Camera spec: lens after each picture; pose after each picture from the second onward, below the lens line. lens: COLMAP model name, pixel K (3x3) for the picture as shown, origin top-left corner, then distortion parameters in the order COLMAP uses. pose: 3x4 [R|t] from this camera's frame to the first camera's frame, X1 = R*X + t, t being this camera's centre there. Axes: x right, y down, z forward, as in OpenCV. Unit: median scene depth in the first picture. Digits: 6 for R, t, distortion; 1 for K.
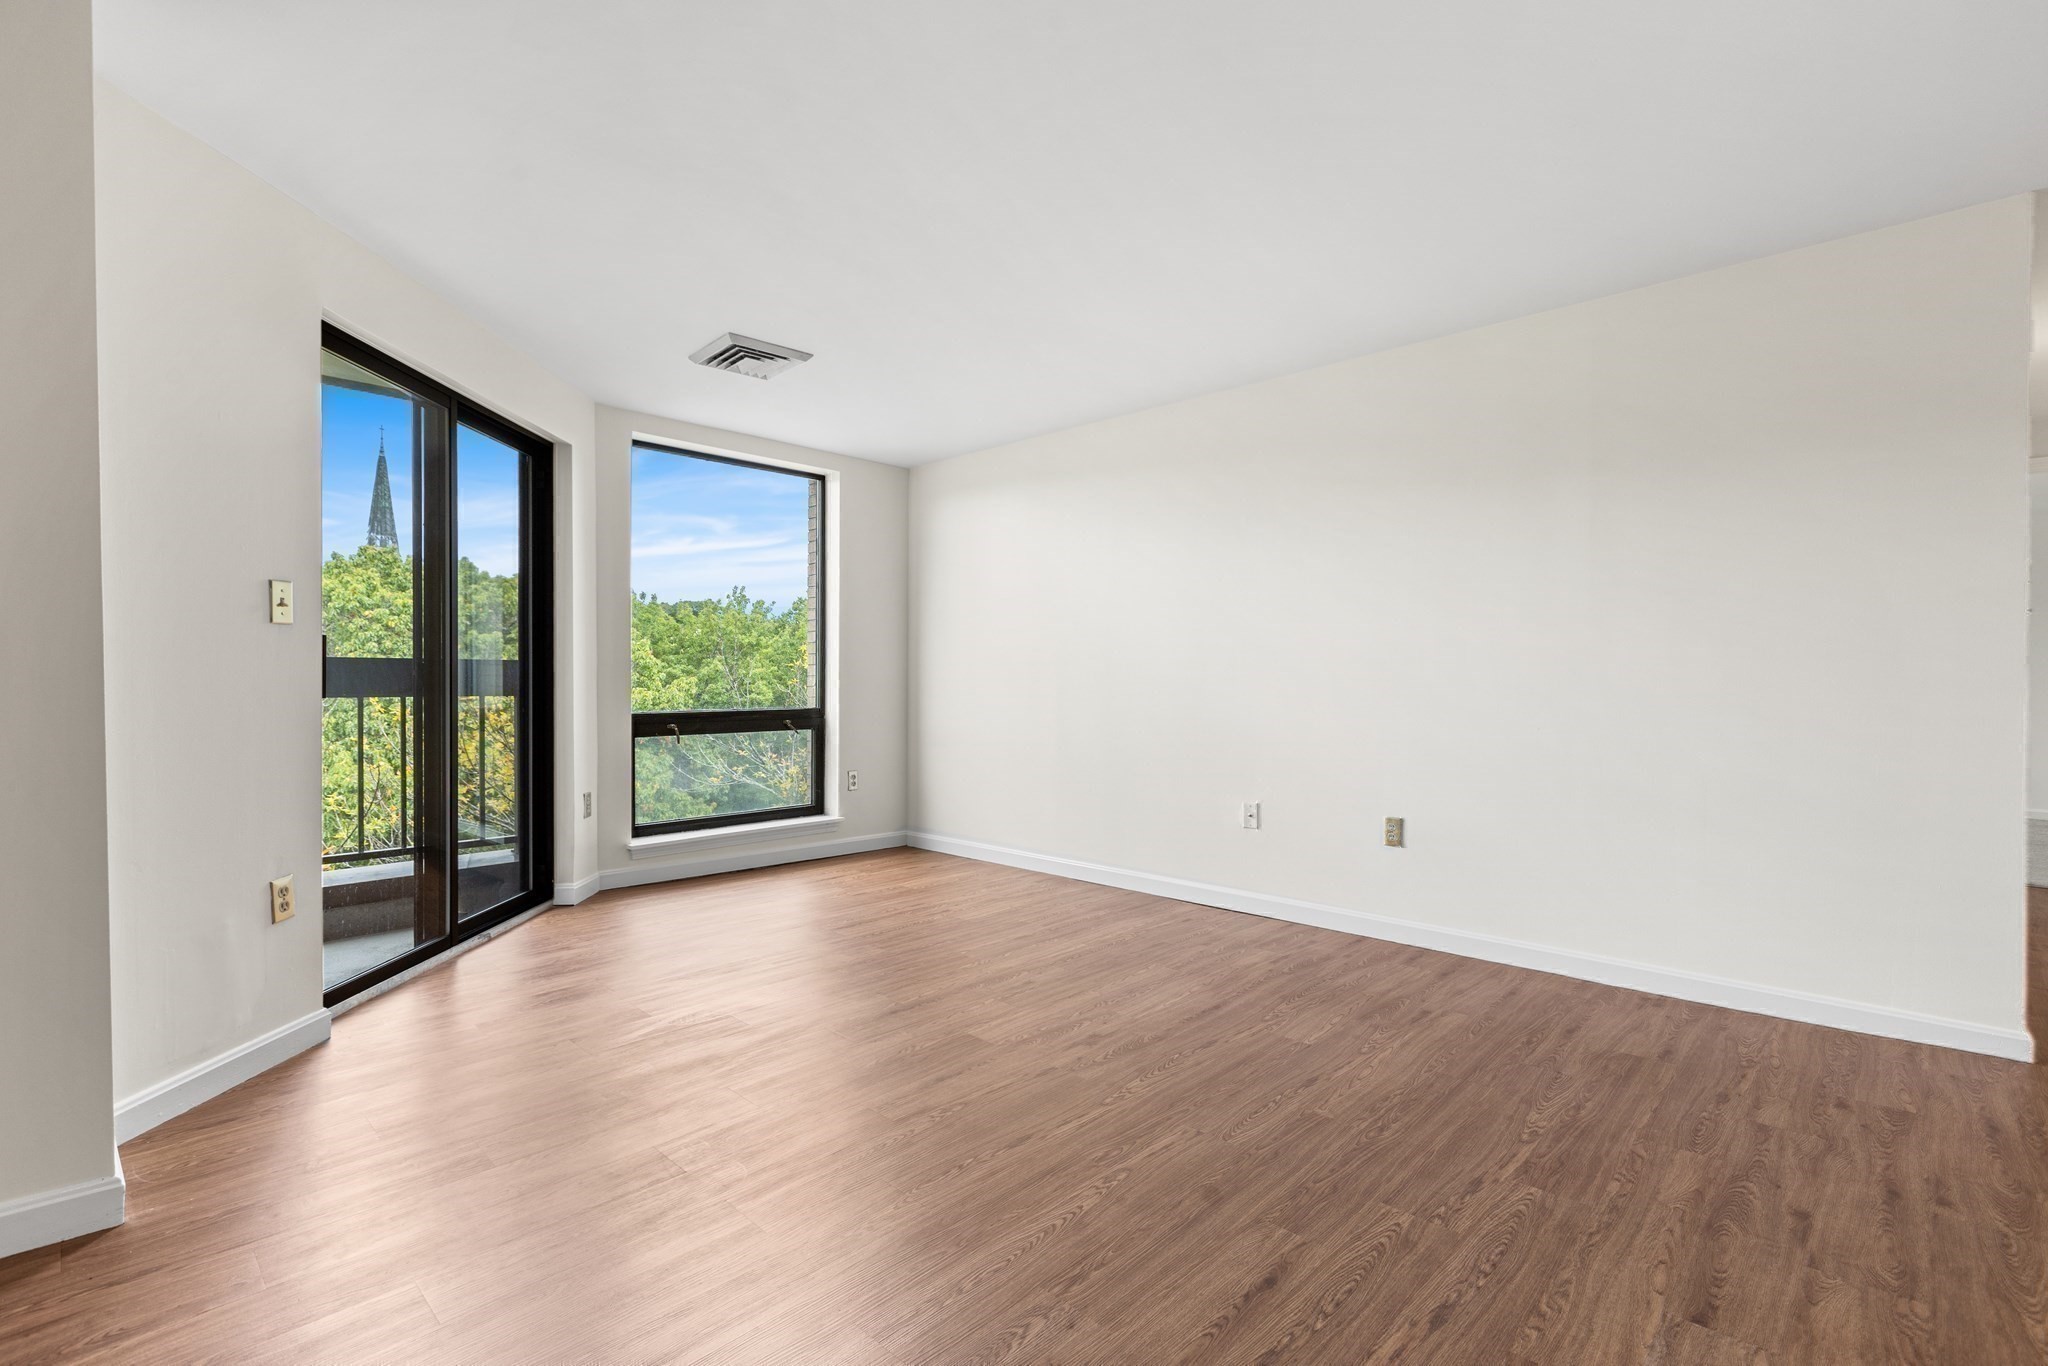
lens RADIAL K [[921.9, 0, 1015.8], [0, 921.9, 676.8], [0, 0, 1]] dist [-0.001675, -0.000056]
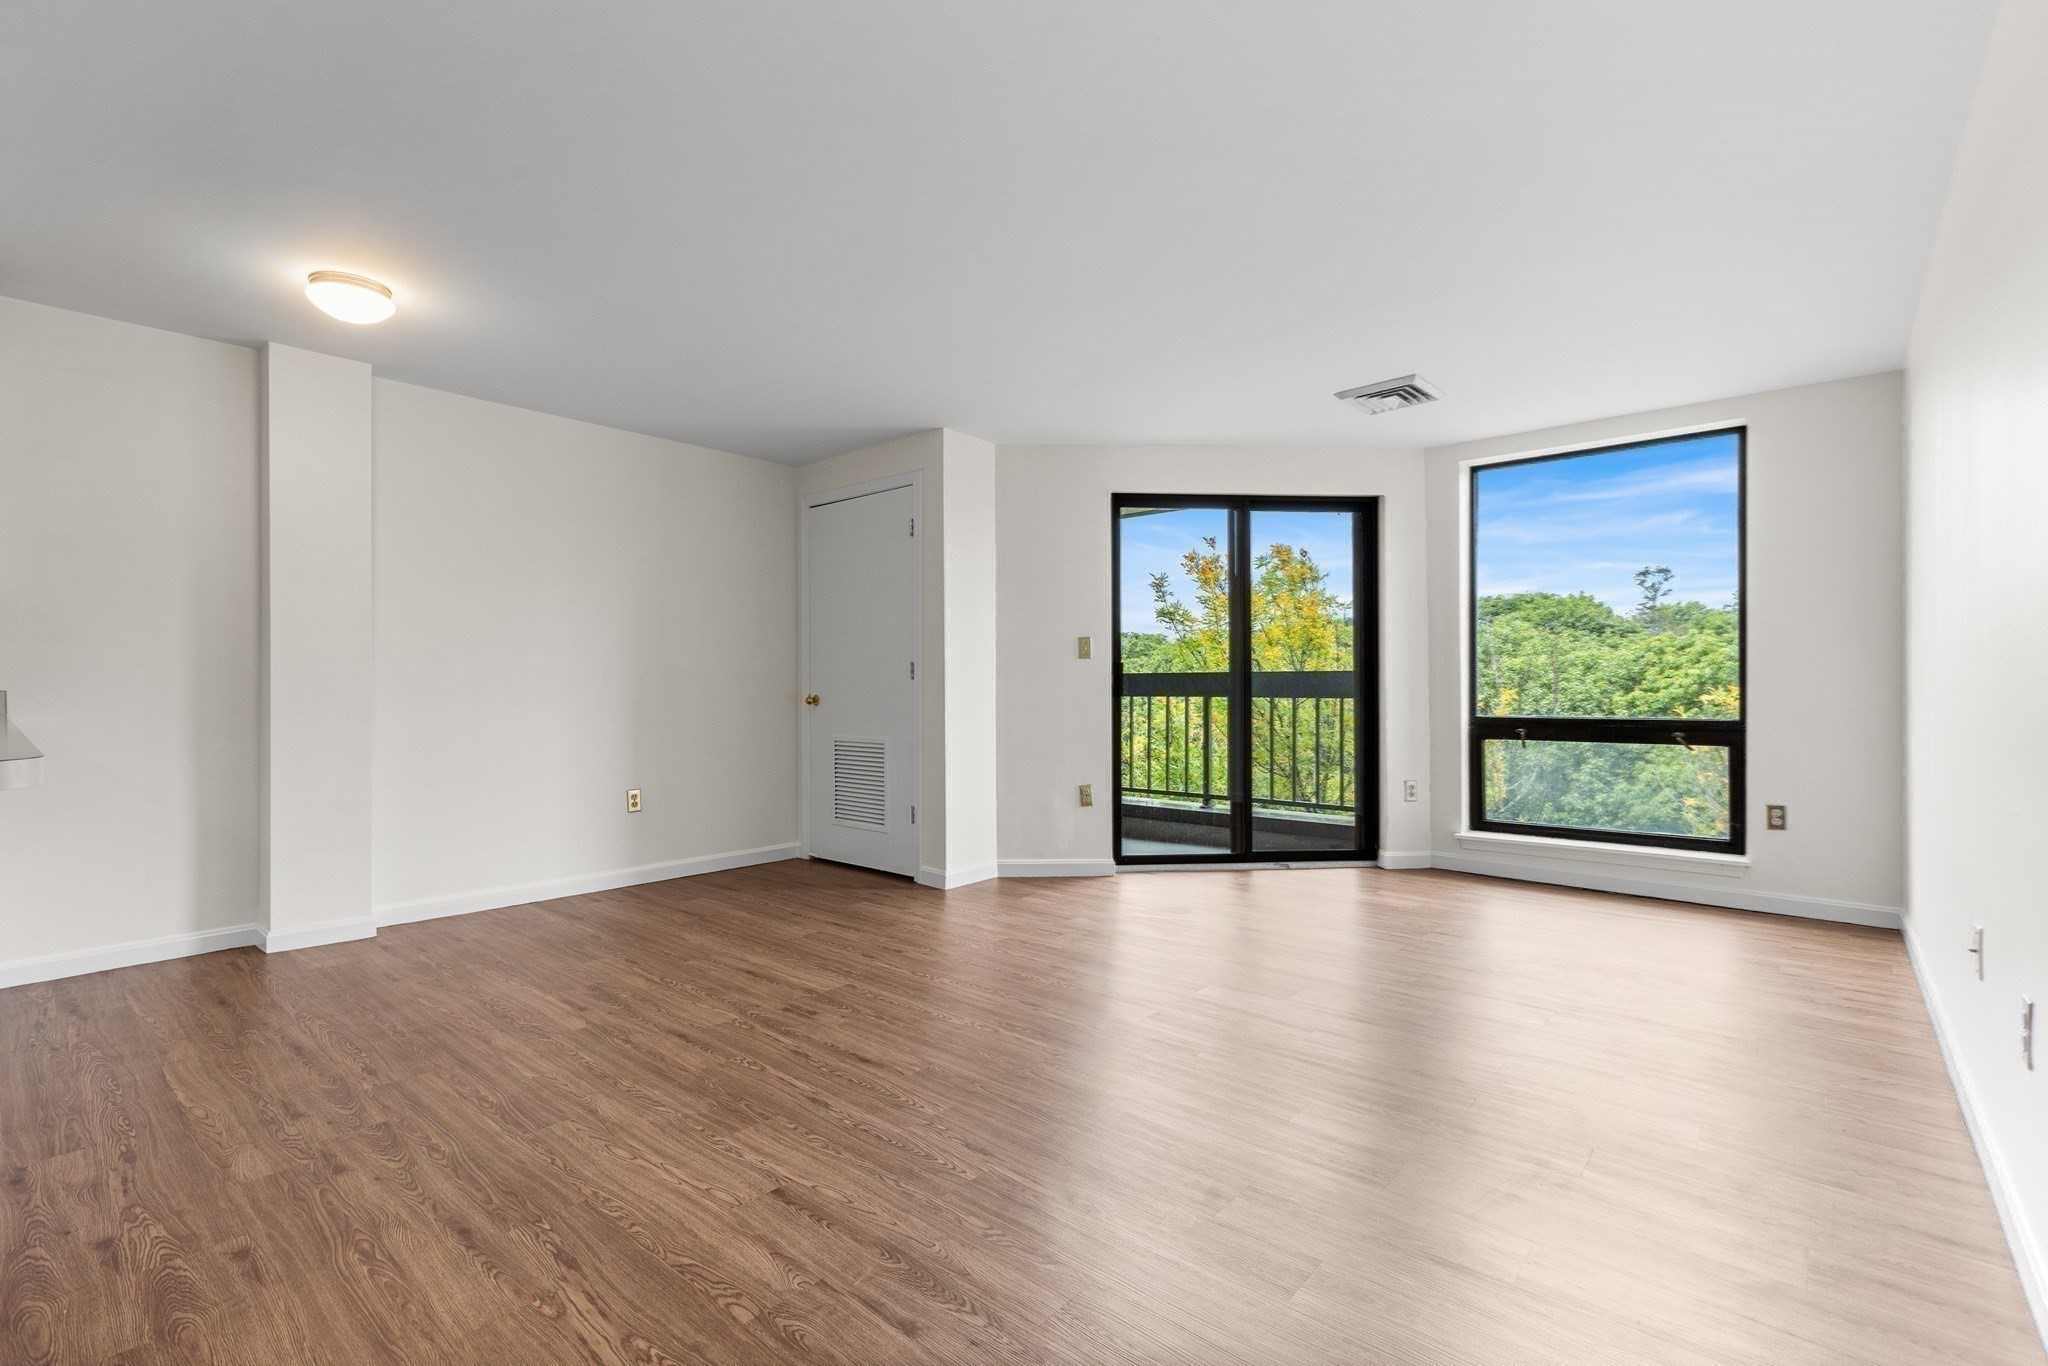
lens RADIAL K [[921.9, 0, 1025.7], [0, 921.9, 680.3], [0, 0, 1]] dist [-0.001675, -0.000056]
pose [[0.060488, -0.007346, -0.998142, 0.773996], [0.004873, 0.999963, -0.007064, 0.002687], [0.998157, -0.004437, 0.060522, 0.482176]]
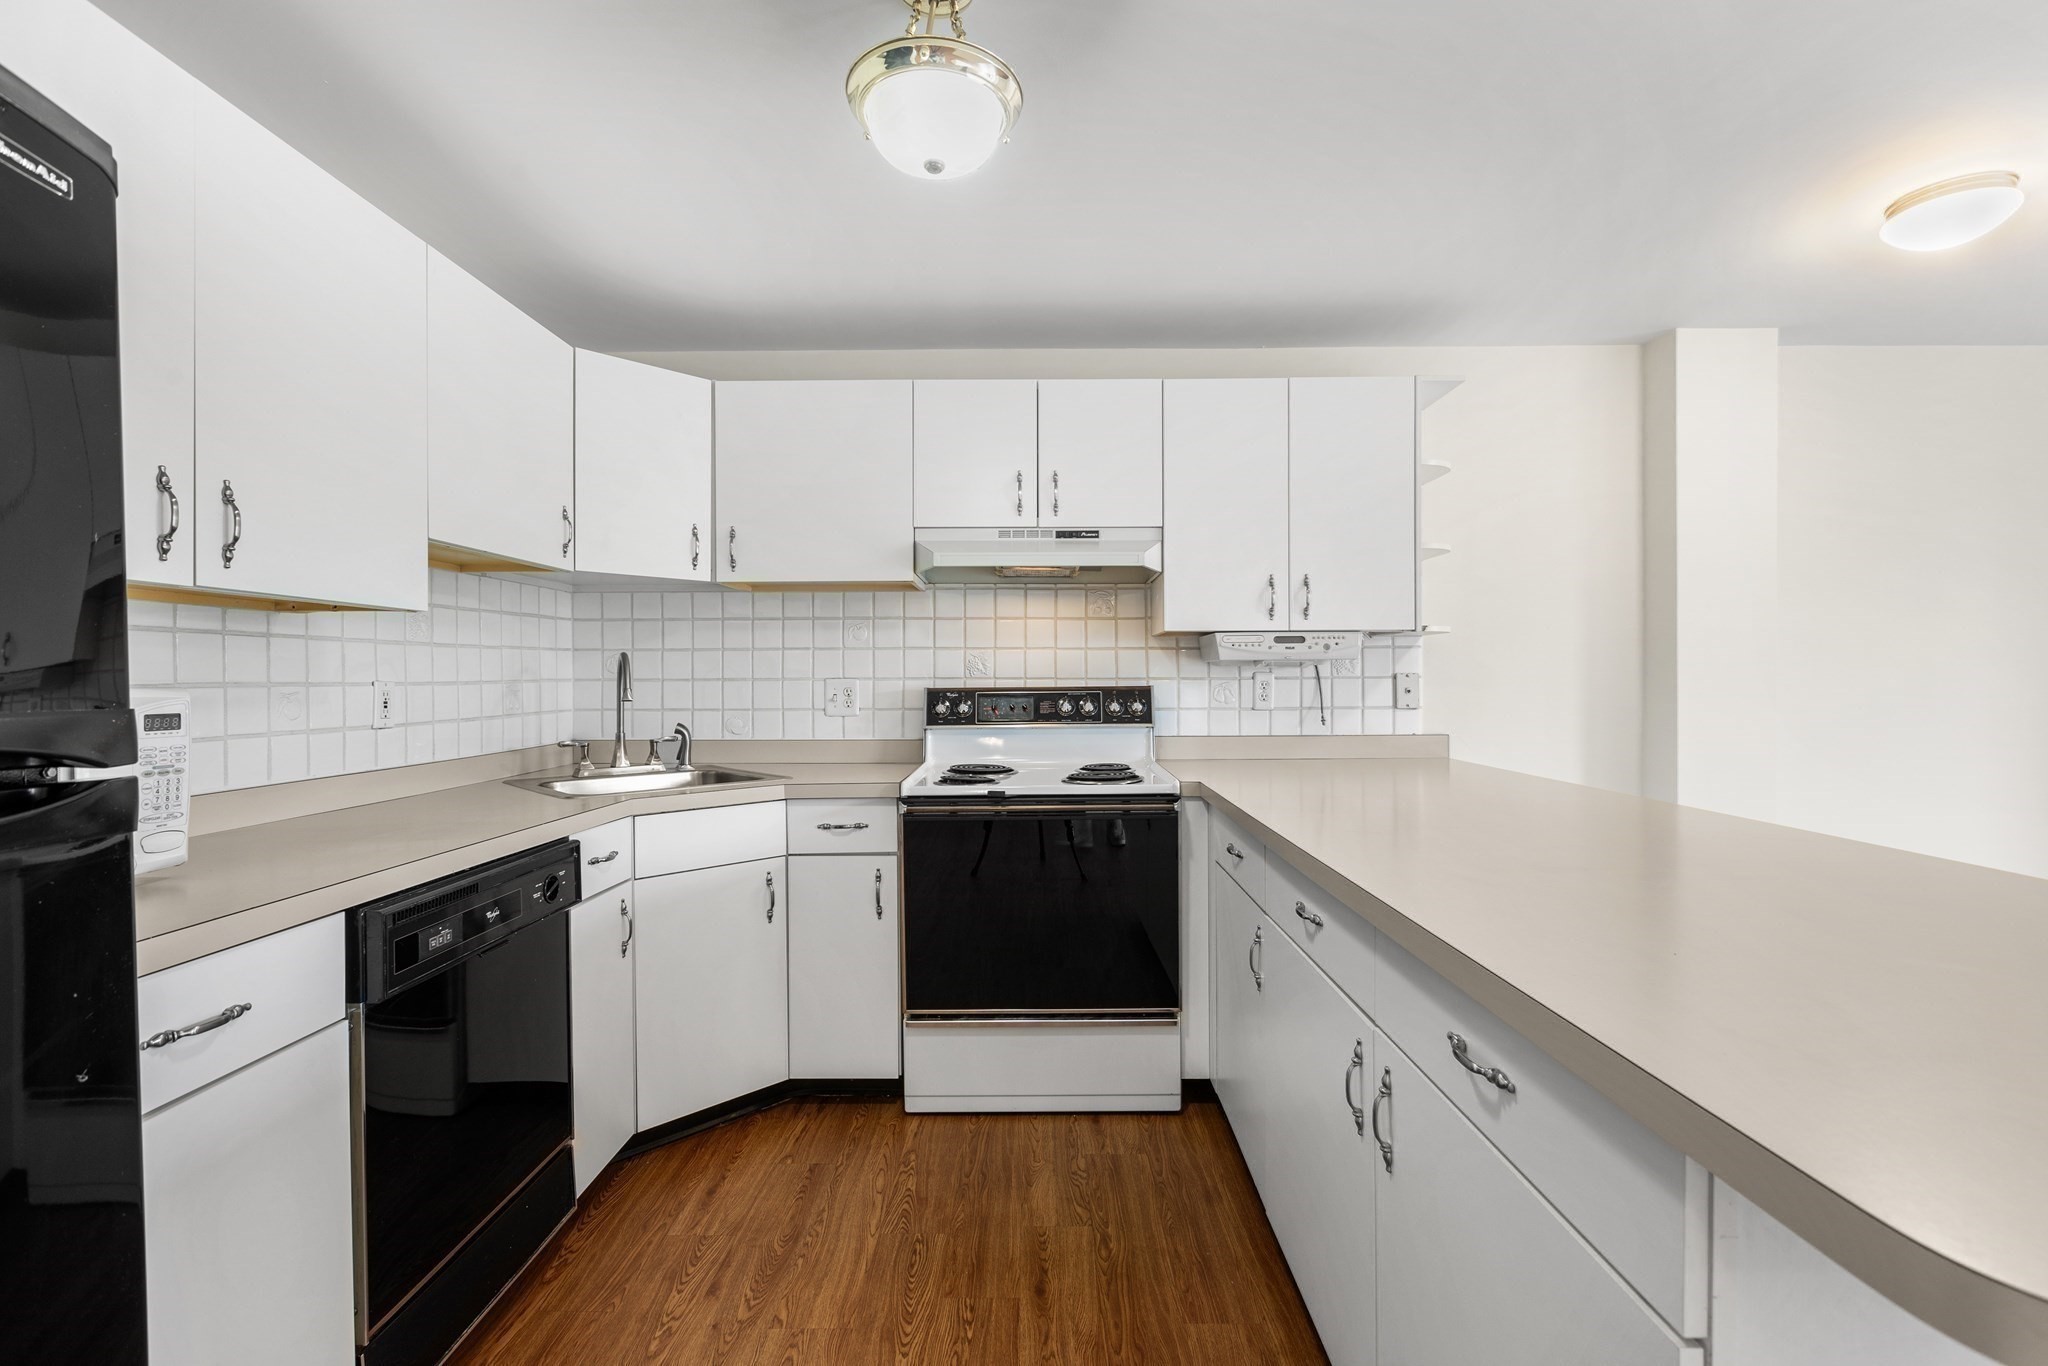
lens RADIAL K [[921.9, 0, 1018.2], [0, 921.9, 683.3], [0, 0, 1]] dist [-0.001675, -0.000056]
pose [[-0.729155, 0.004444, -0.684334, 0.758967], [0.003568, 0.999990, 0.002693, -0.048955], [0.684340, -0.000478, -0.729163, -0.020886]]
